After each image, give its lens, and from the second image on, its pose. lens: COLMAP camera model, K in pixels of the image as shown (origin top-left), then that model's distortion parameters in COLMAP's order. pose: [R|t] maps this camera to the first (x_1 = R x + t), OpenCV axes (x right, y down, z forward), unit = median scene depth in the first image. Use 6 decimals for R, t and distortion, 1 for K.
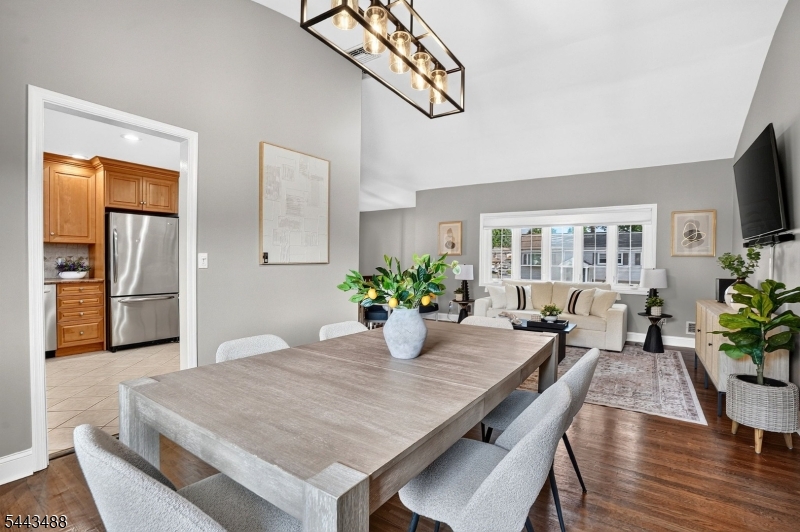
lens RADIAL K [[365.0, 0, 401.7], [0, 365.0, 265.8], [0, 0, 1]] dist [-0.038053, -0.000478]
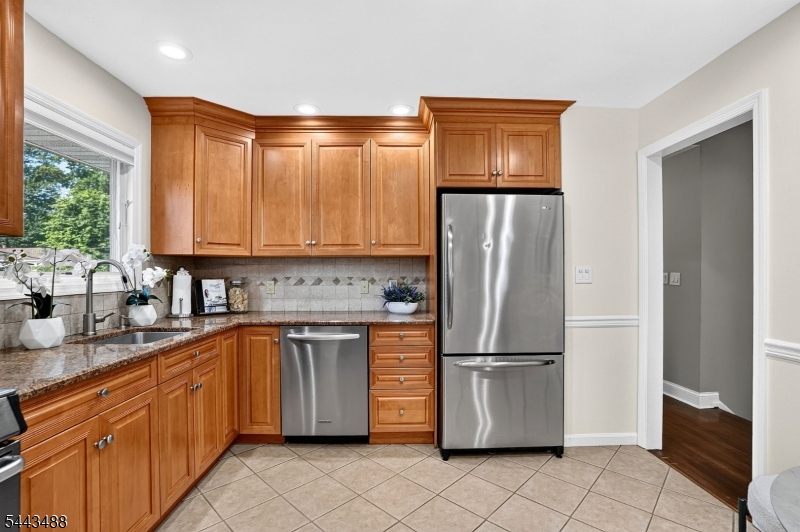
lens RADIAL K [[407.5, 0, 399.9], [0, 407.5, 268.5], [0, 0, 1]] dist [-0.023922, 0.000080]
pose [[0.582392, -0.020126, -0.812659, -0.353115], [-0.001301, 0.999669, -0.025689, -0.023952], [0.812907, 0.016018, 0.582173, 0.582926]]
